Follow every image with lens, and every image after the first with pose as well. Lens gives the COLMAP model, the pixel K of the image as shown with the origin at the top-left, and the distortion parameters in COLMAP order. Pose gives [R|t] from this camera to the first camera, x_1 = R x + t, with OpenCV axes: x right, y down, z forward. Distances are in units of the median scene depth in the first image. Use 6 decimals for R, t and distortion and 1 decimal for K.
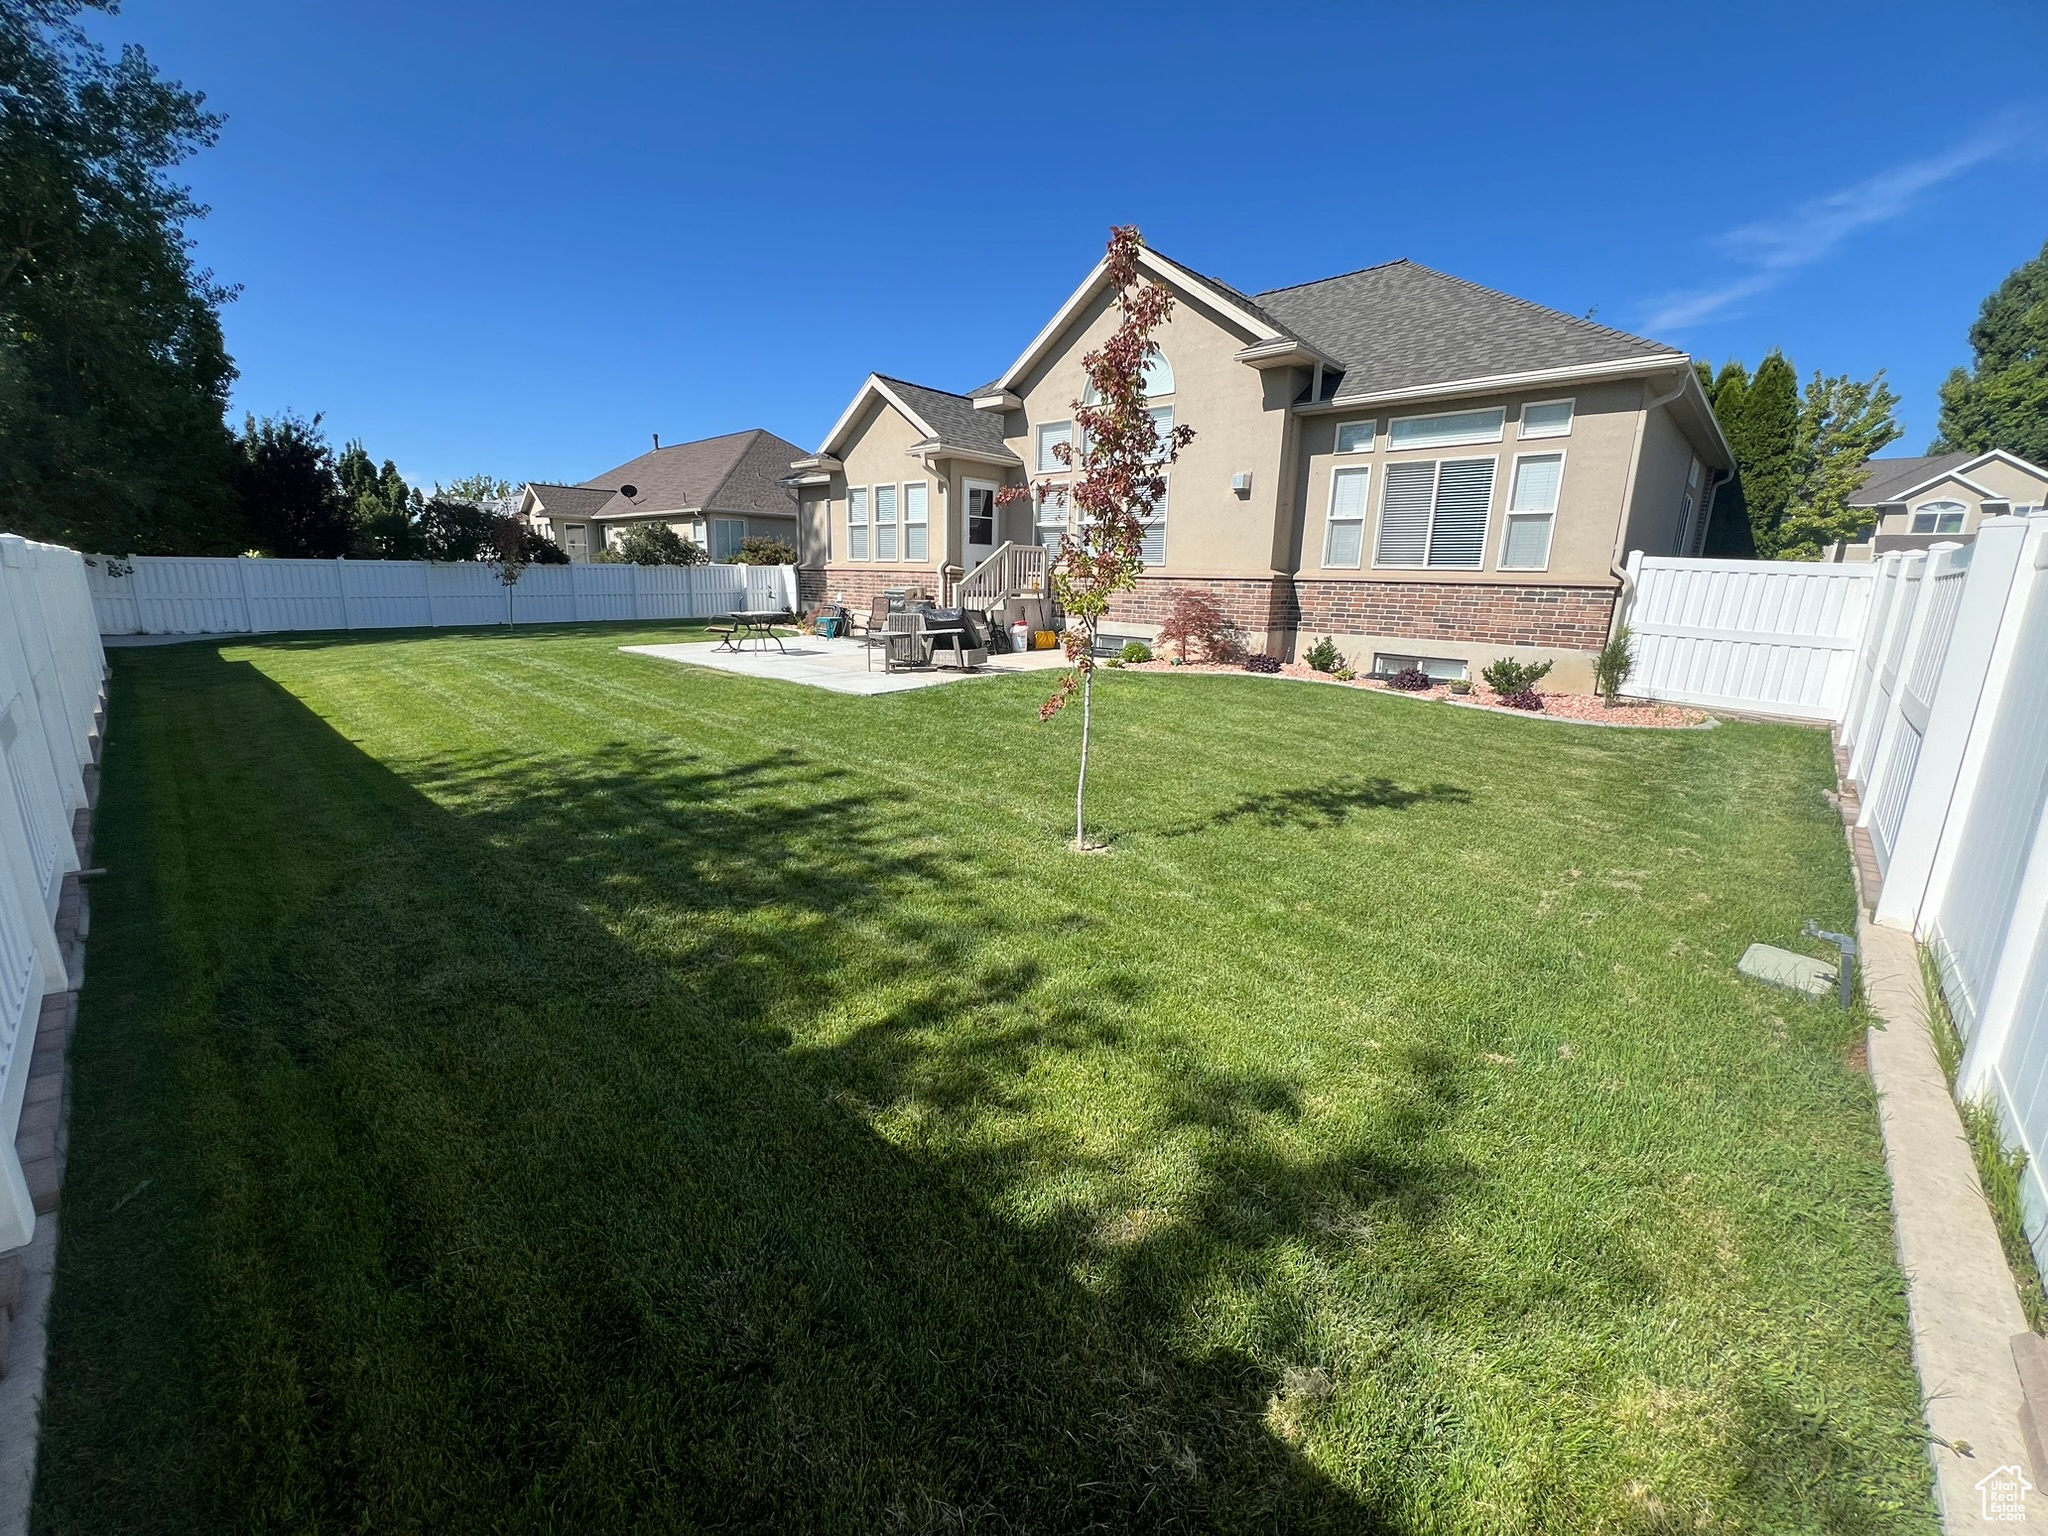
lens RADIAL K [[822.8, 0, 1024.0], [0, 822.8, 768.0], [0, 0, 1]] dist [-0.000169, -0.000019]
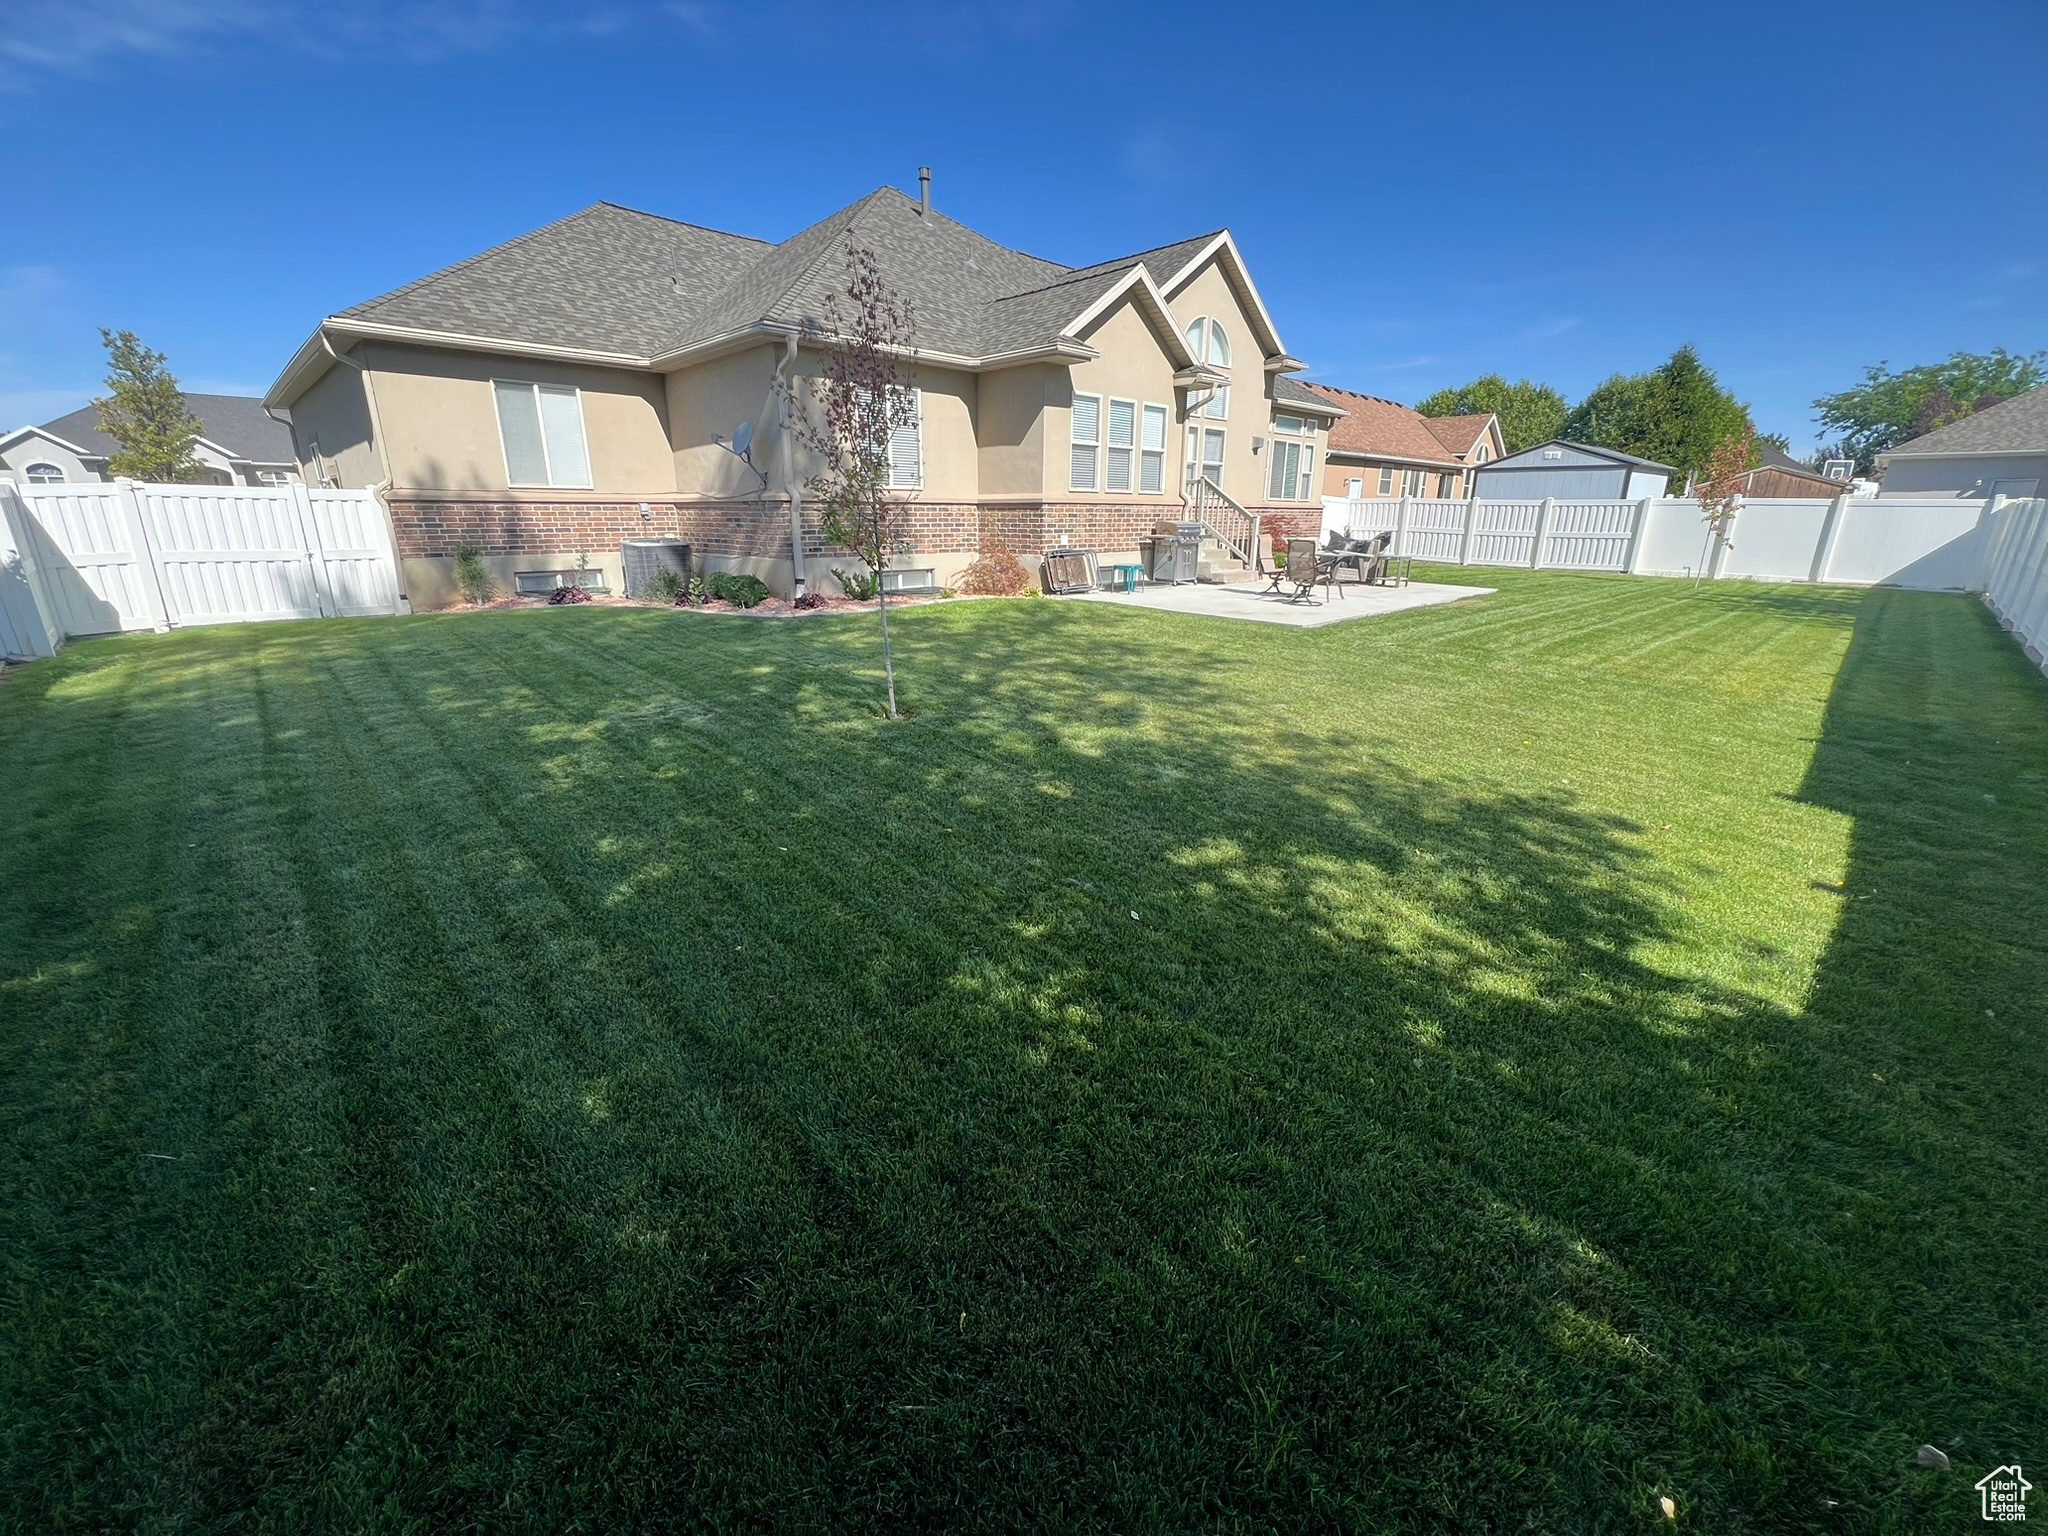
lens RADIAL K [[822.8, 0, 1024.0], [0, 822.8, 768.0], [0, 0, 1]] dist [-0.000169, -0.000019]
pose [[0.064079, -0.314032, 0.947248, -1.476724], [0.228763, 0.928545, 0.292356, -0.349262], [-0.971371, 0.197961, 0.131339, 1.404744]]
